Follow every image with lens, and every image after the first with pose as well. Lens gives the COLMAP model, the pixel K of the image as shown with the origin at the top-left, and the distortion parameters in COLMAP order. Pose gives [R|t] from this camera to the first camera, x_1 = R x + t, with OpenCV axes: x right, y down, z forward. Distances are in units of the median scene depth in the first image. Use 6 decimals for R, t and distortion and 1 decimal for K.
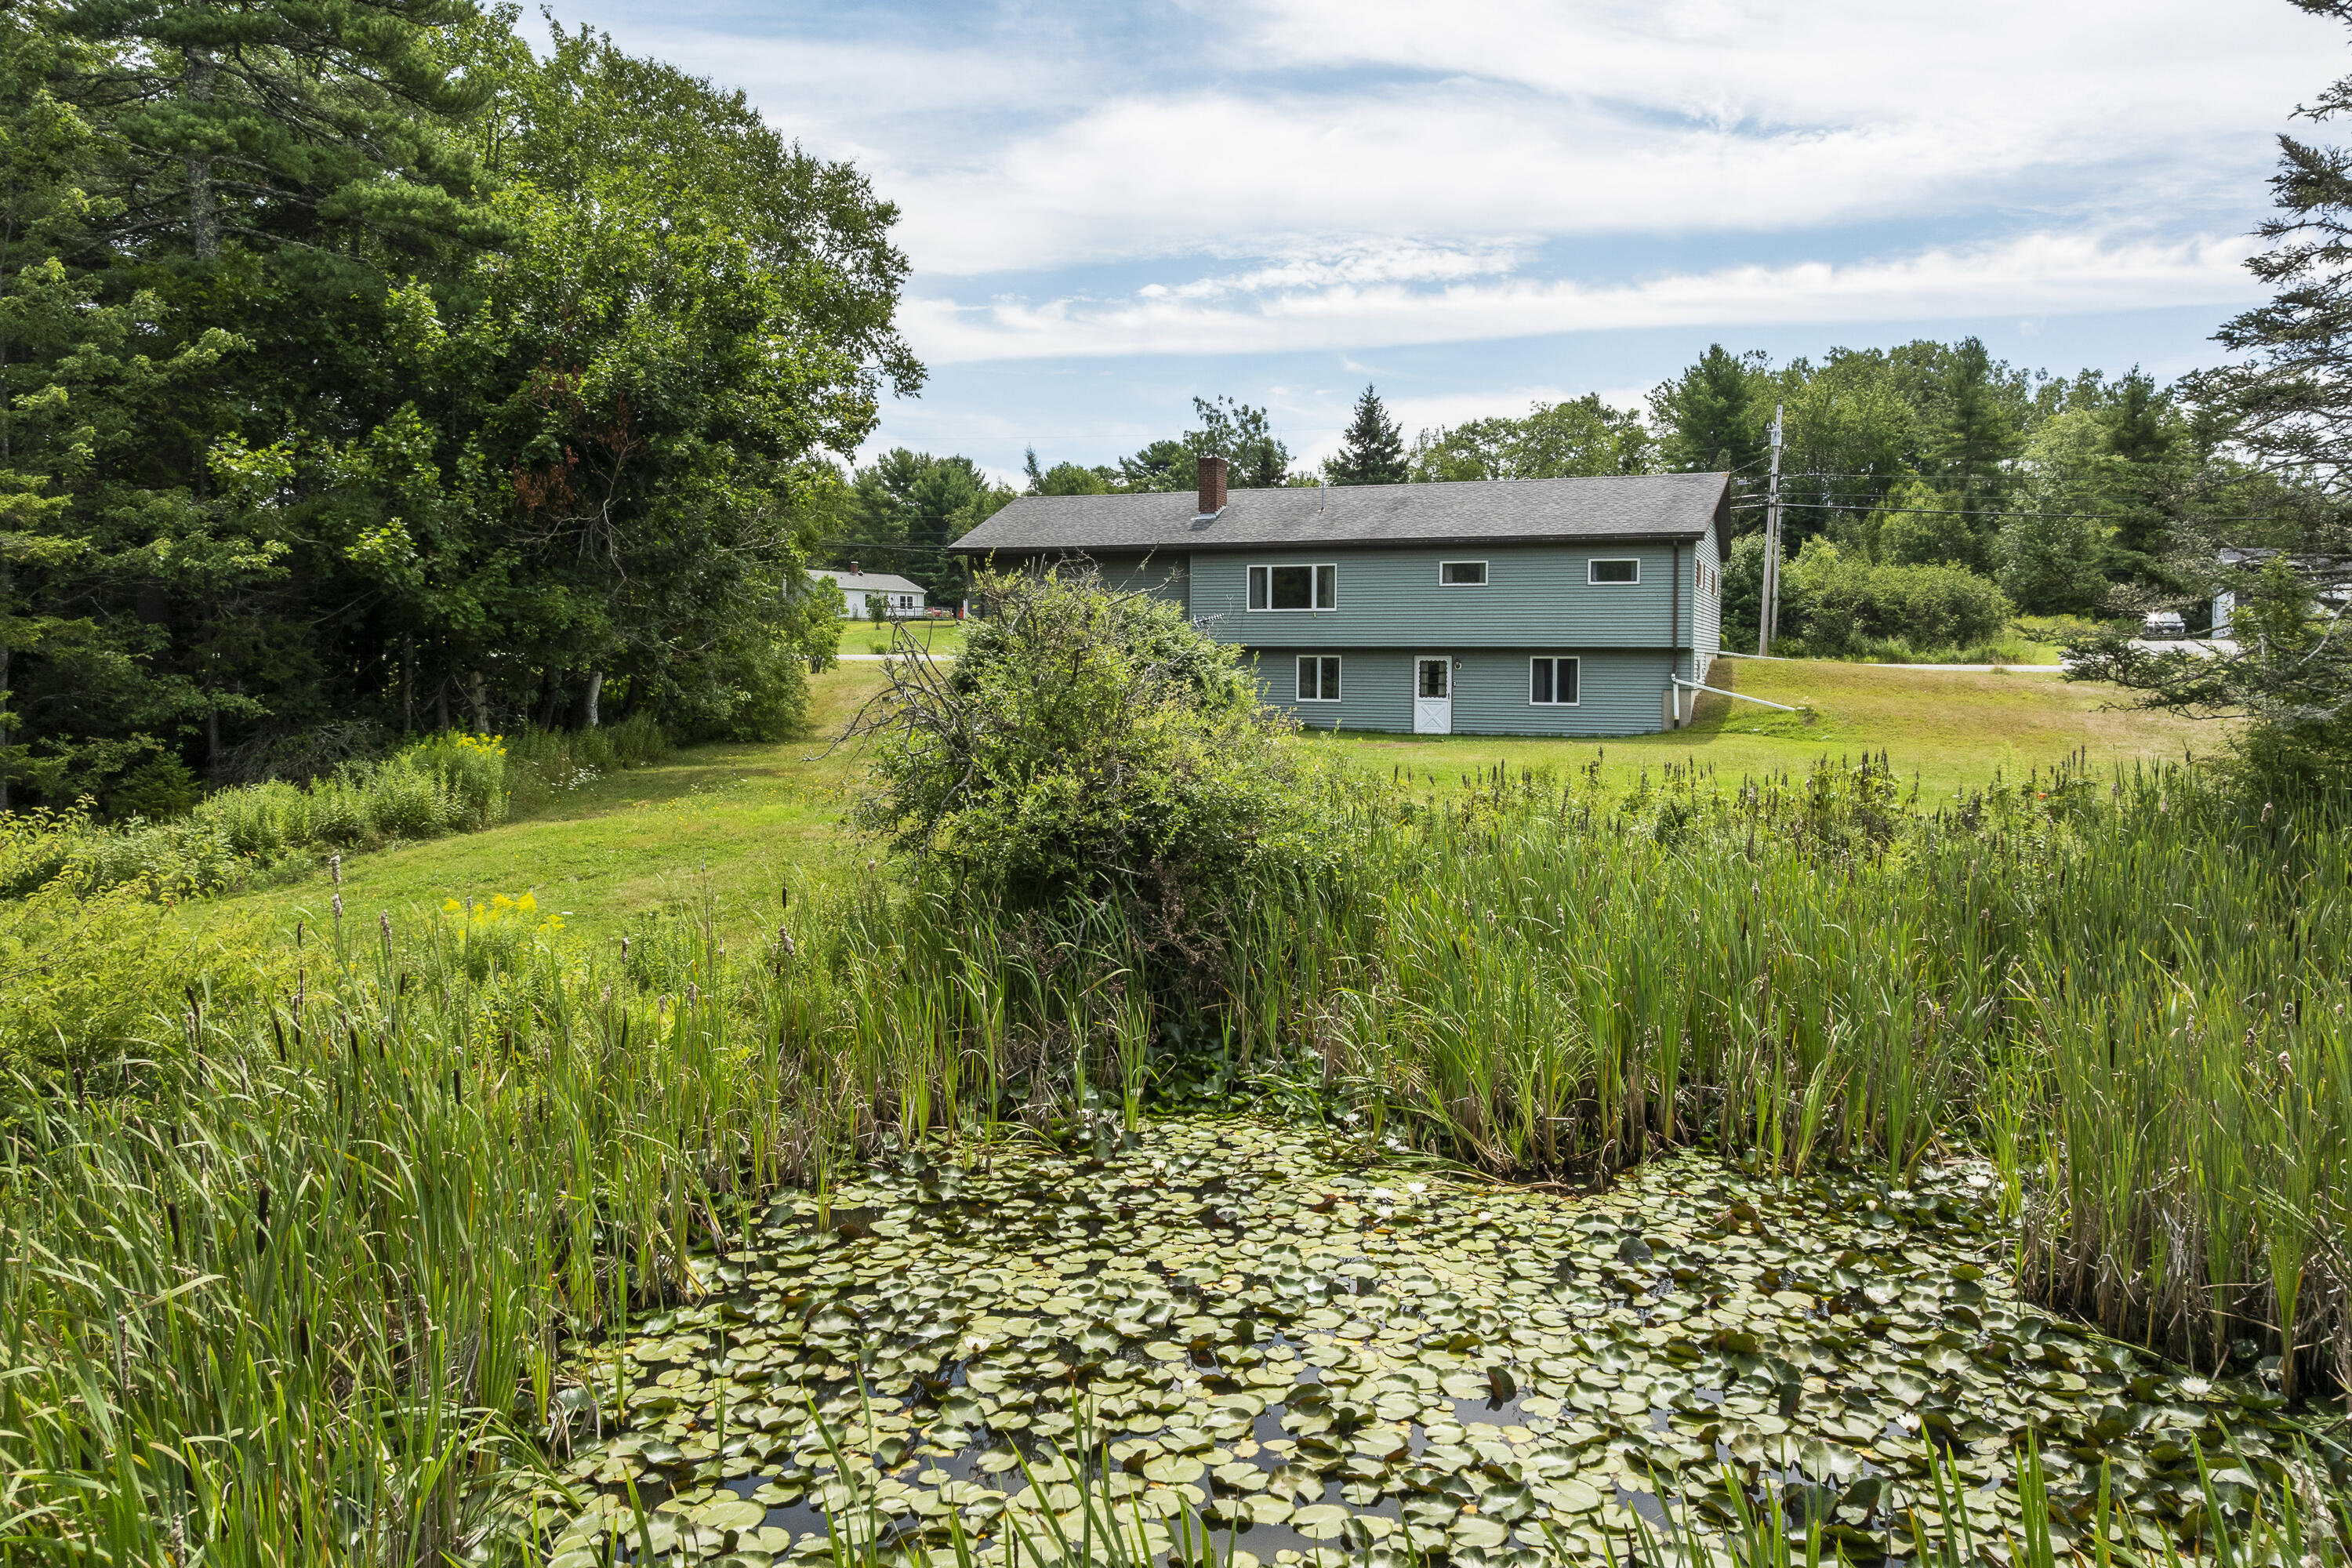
lens RADIAL K [[1633.7, 0, 1172.1], [0, 1633.7, 768.8], [0, 0, 1]] dist [-0.005682, 0.002501]
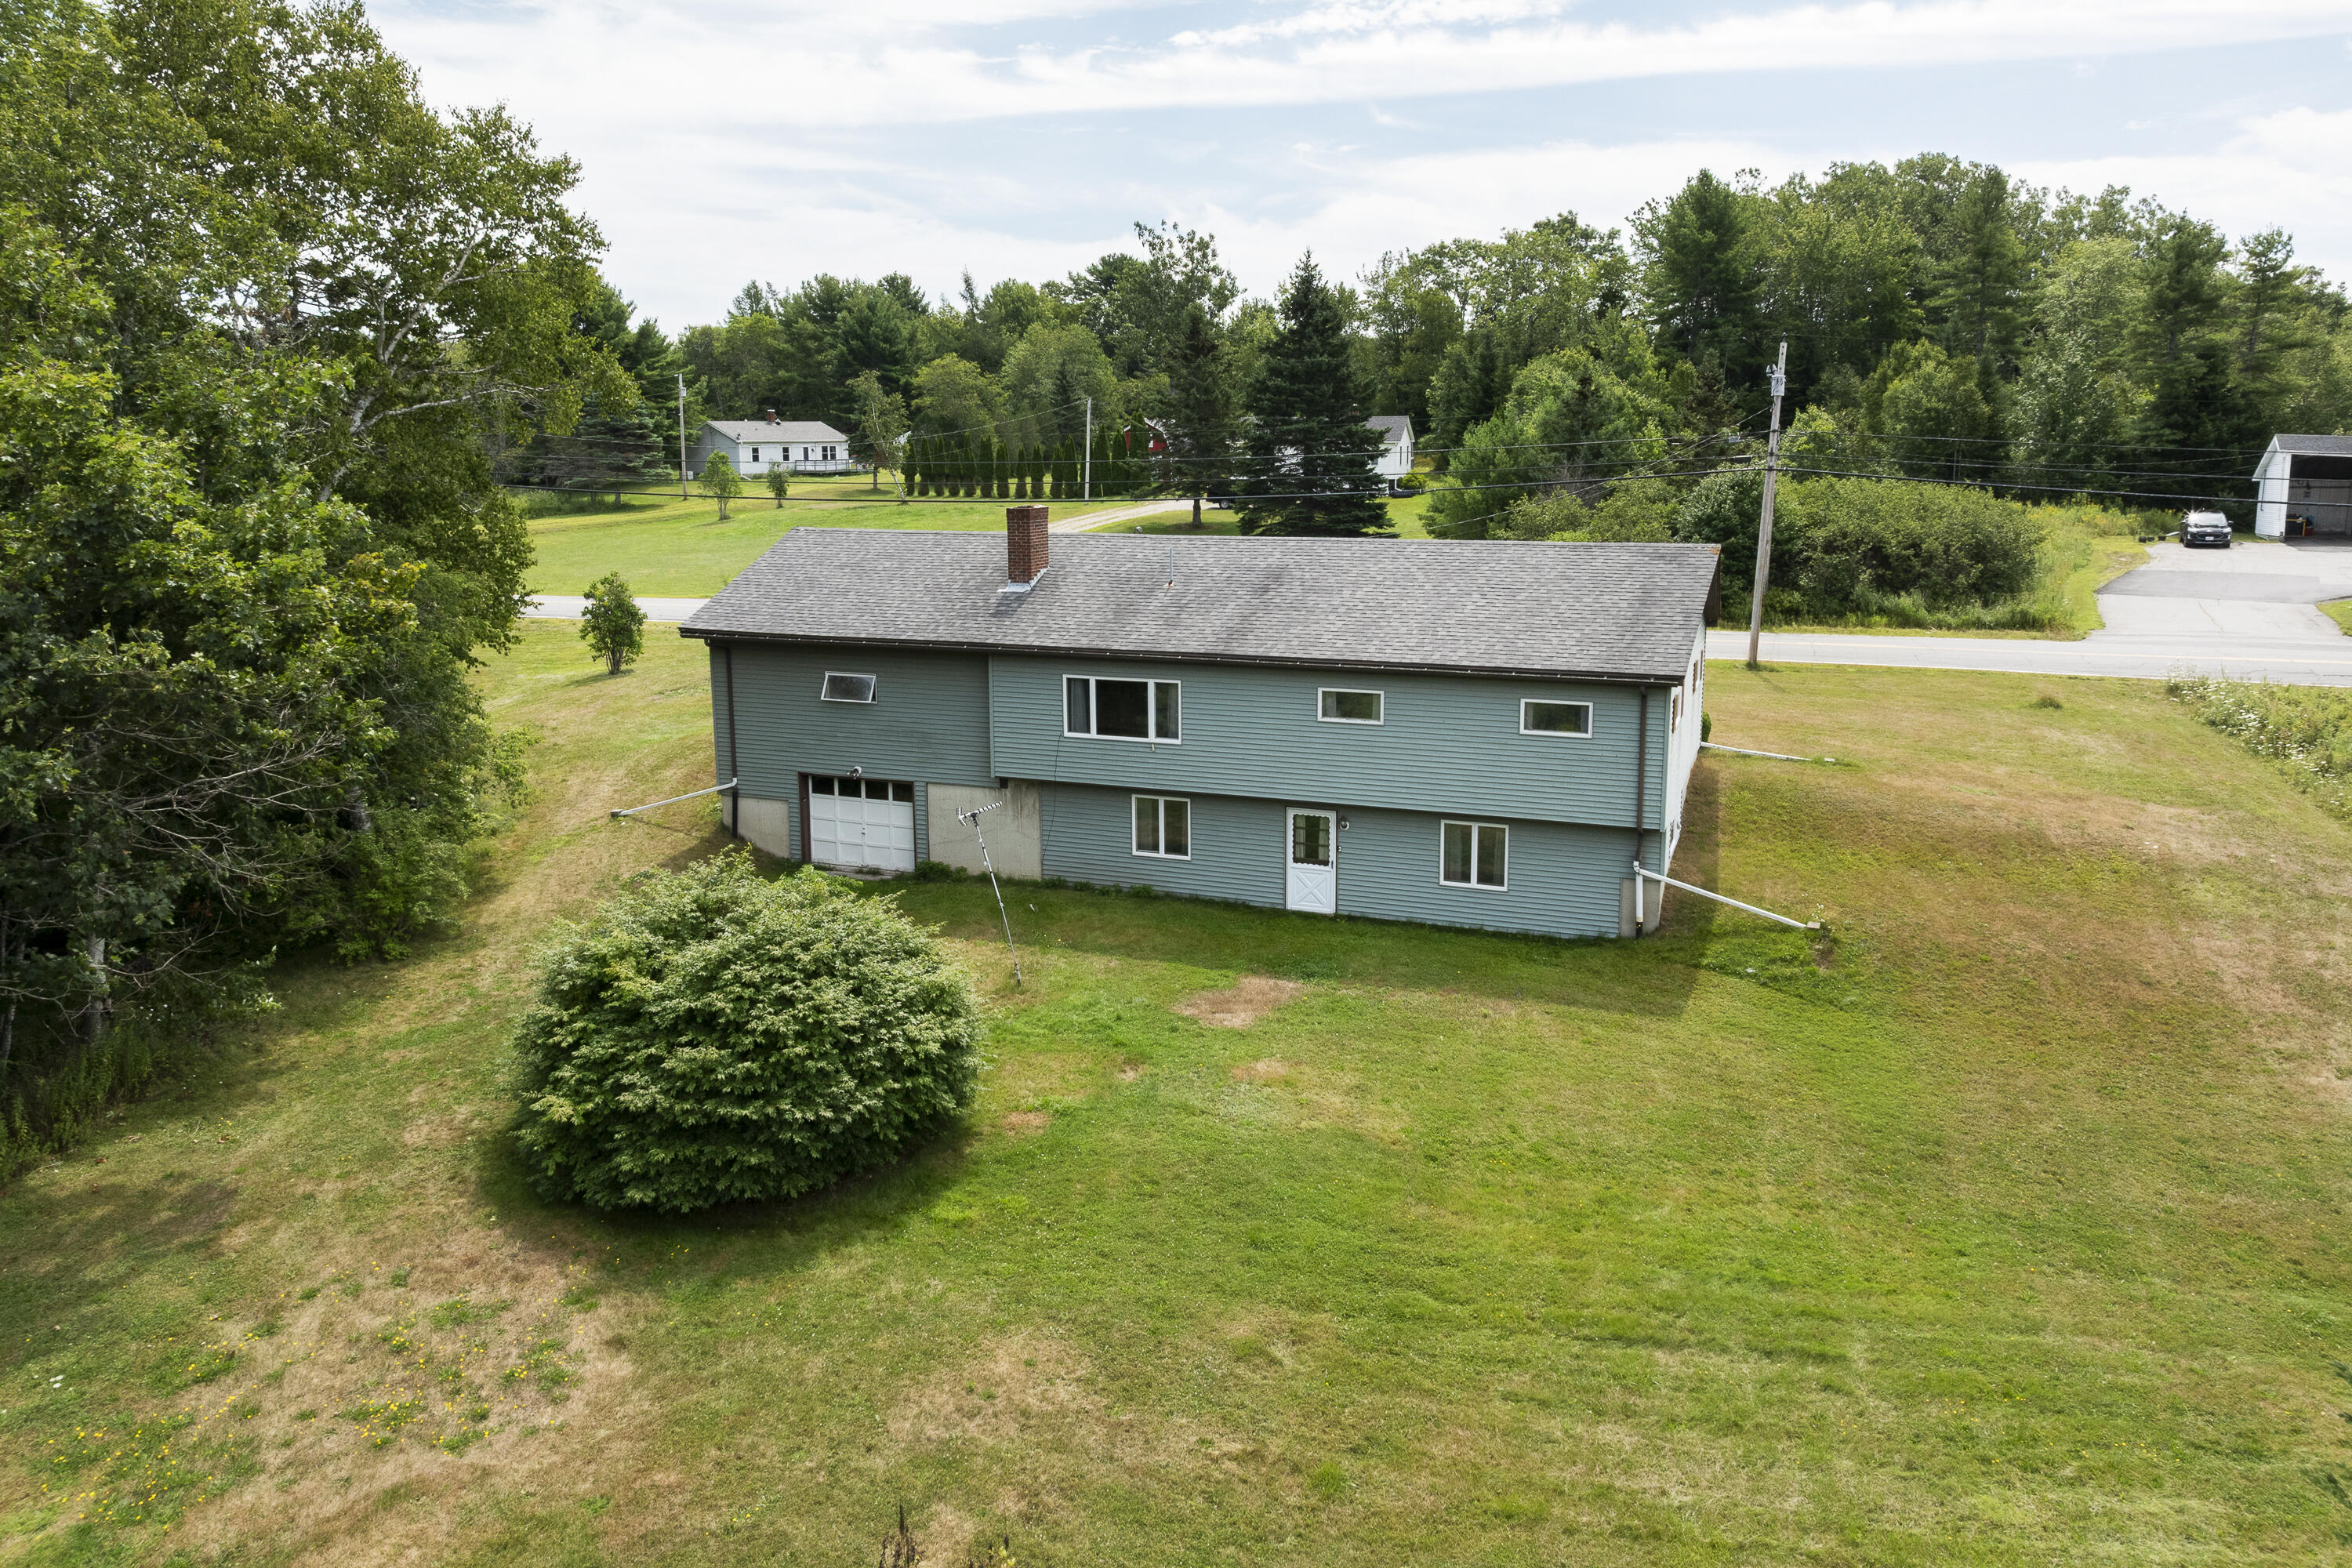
lens RADIAL K [[1626.6, 0, 1170.9], [0, 1626.6, 744.3], [0, 0, 1]] dist [-0.002697, 0.004235]
pose [[0.999836, -0.014970, 0.010175, 0.023160], [0.013719, 0.993441, 0.113519, -0.046978], [-0.011807, -0.113361, 0.993484, 0.071921]]
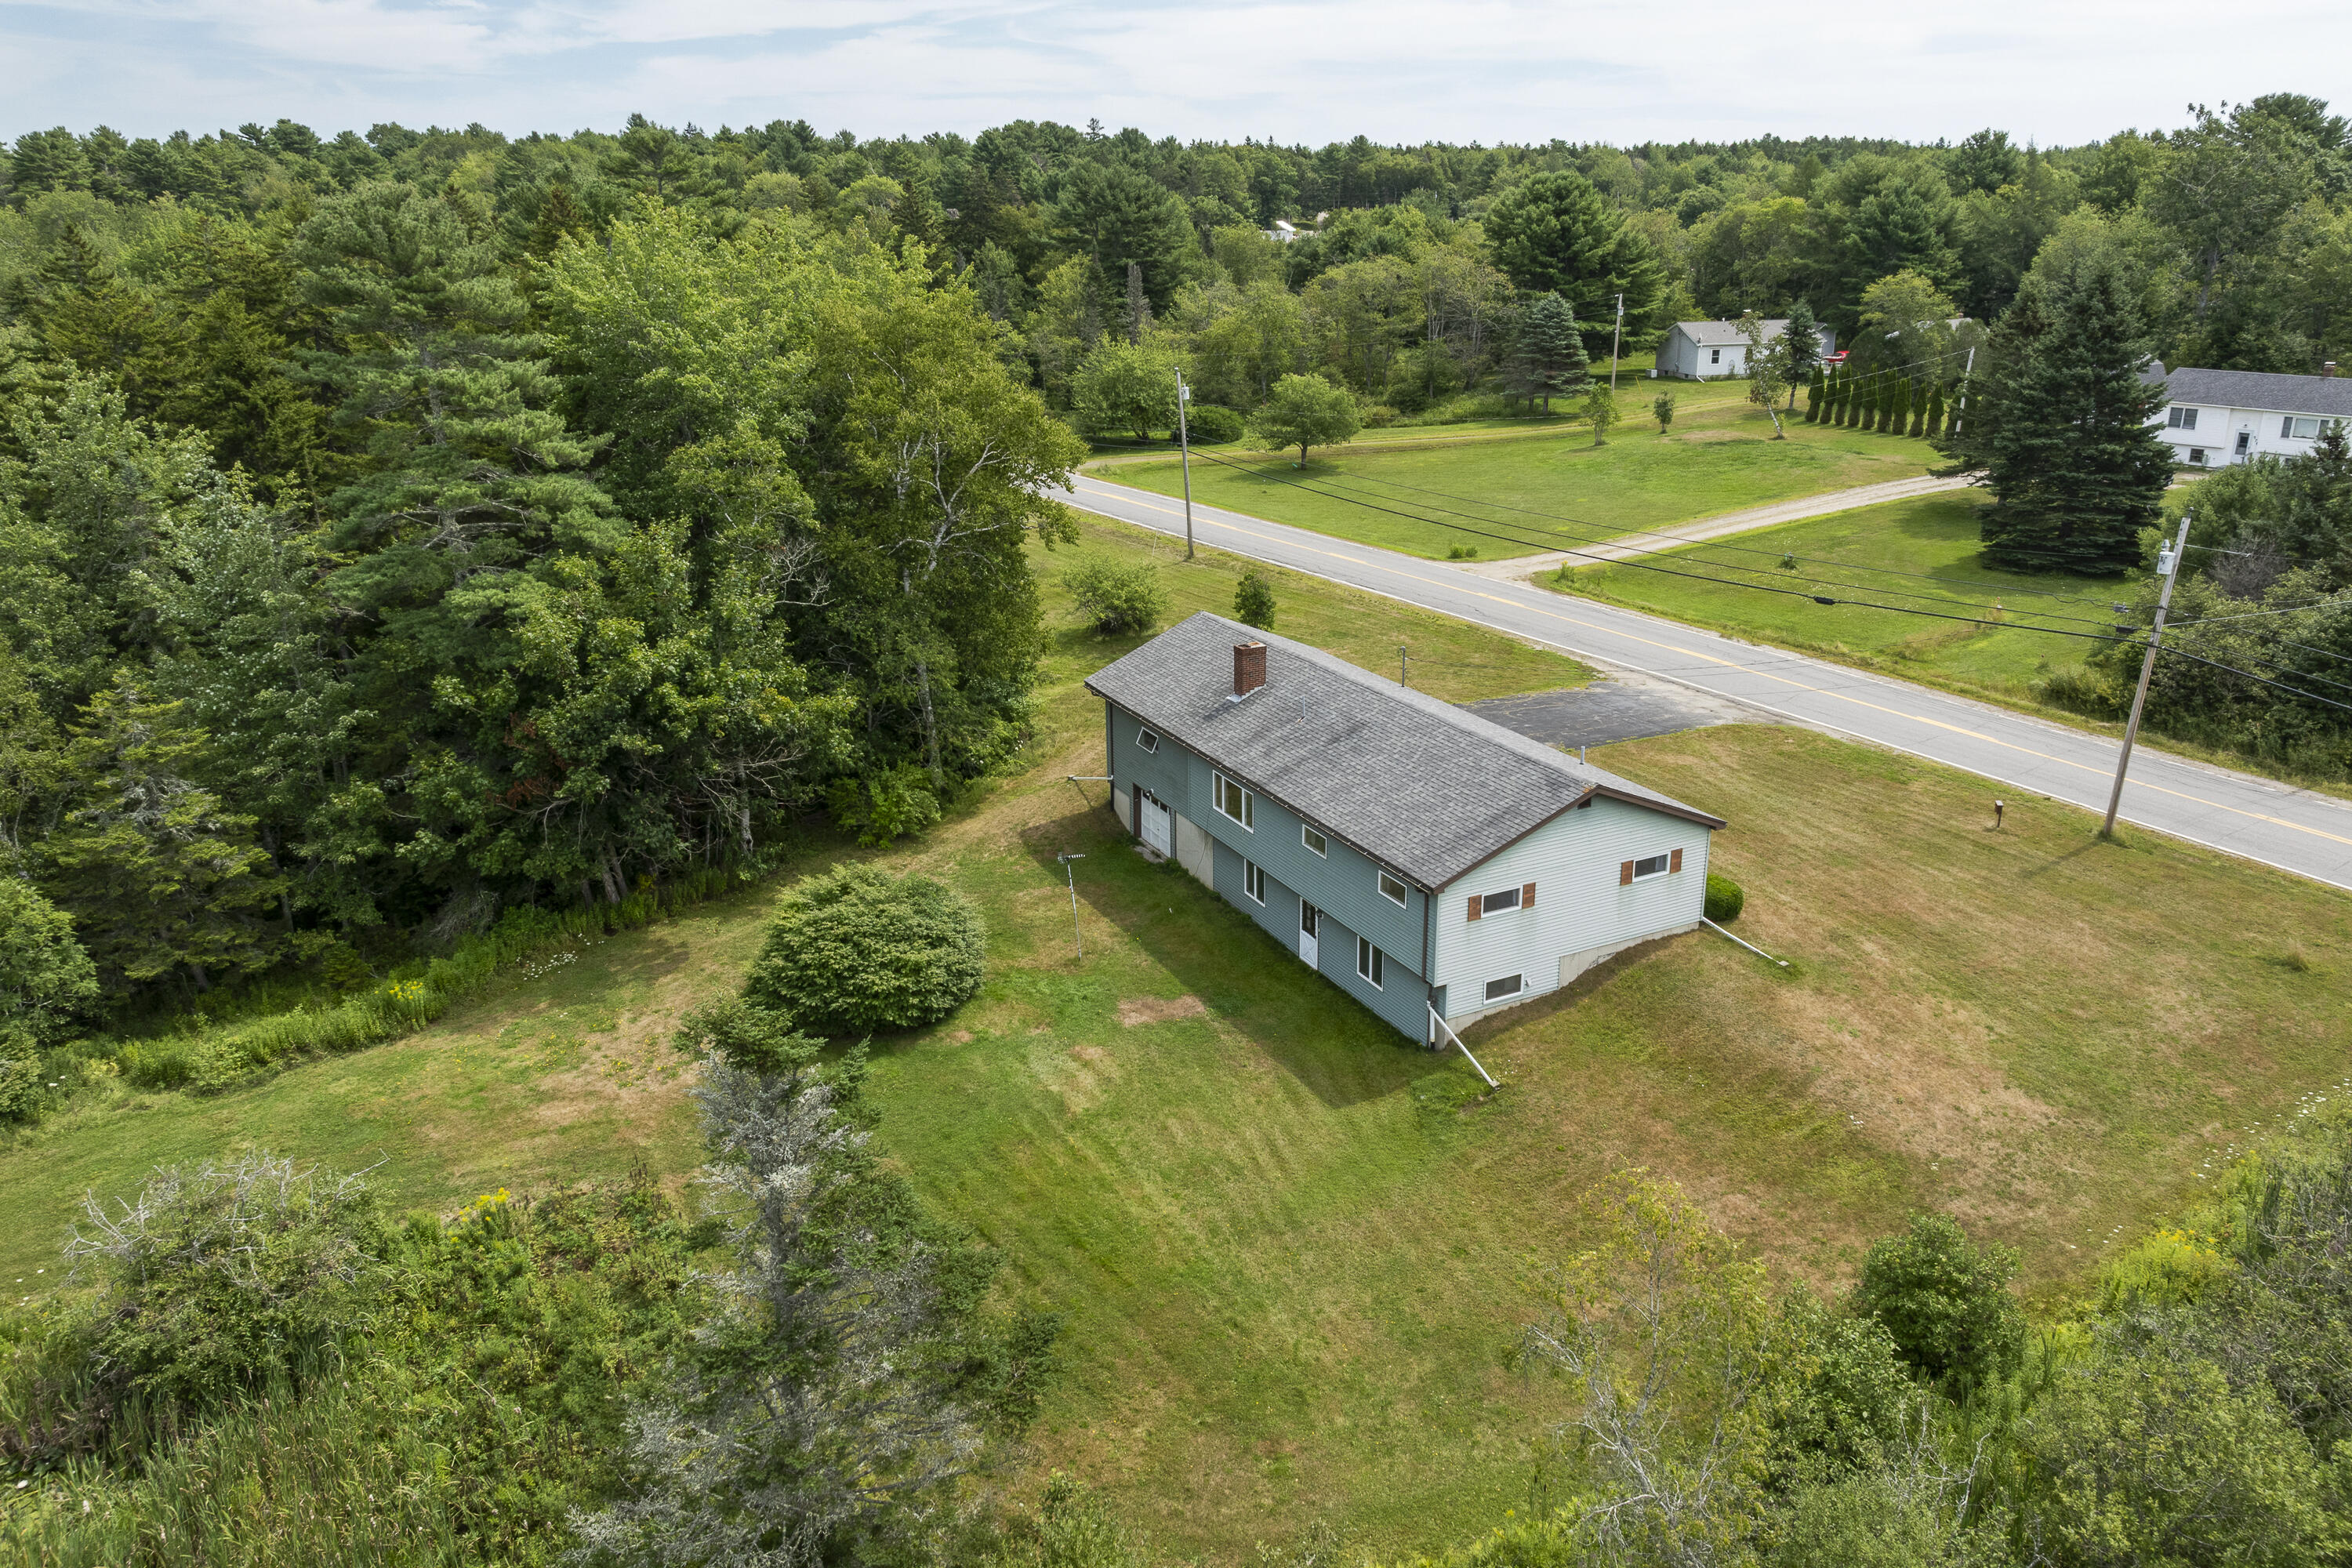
lens RADIAL K [[1611.9, 0, 1168.9], [0, 1611.9, 785.0], [0, 0, 1]] dist [0.004337, 0.001823]
pose [[0.759154, 0.205073, -0.617762, 0.190150], [-0.035743, 0.960775, 0.275016, -0.112501], [0.649928, -0.186699, 0.736706, 0.040606]]
